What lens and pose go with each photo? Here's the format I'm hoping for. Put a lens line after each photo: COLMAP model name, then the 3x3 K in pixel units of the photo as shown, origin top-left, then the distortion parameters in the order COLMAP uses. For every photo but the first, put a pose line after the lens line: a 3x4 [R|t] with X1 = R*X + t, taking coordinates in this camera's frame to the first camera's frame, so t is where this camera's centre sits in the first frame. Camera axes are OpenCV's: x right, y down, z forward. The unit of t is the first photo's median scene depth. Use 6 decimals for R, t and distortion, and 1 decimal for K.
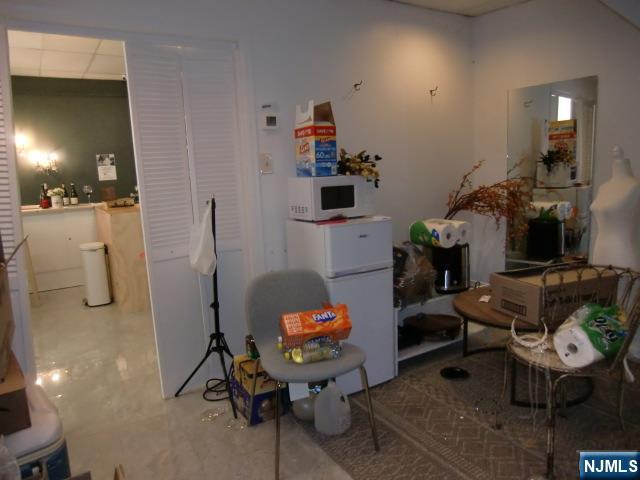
lens RADIAL K [[462.2, 0, 319.2], [0, 462.2, 238.7], [0, 0, 1]] dist [-0.030659, 0.034478]
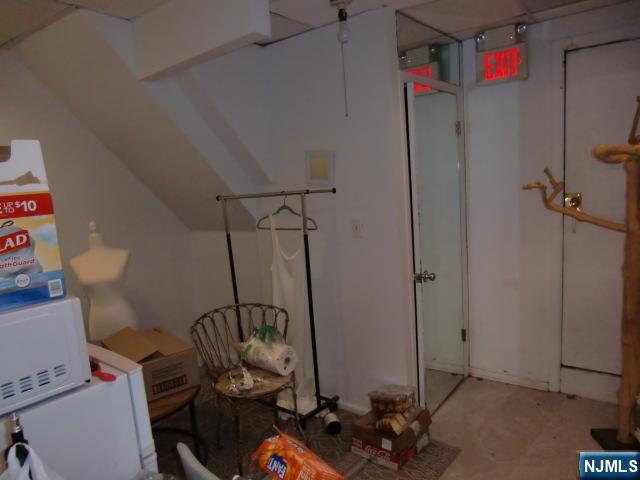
lens RADIAL K [[462.2, 0, 319.7], [0, 462.2, 245.3], [0, 0, 1]] dist [-0.030659, 0.034478]
pose [[-0.316754, -0.072175, 0.945758, -0.543365], [0.218487, 0.964735, 0.146798, -0.197521], [-0.923001, 0.253134, -0.289814, 0.874175]]
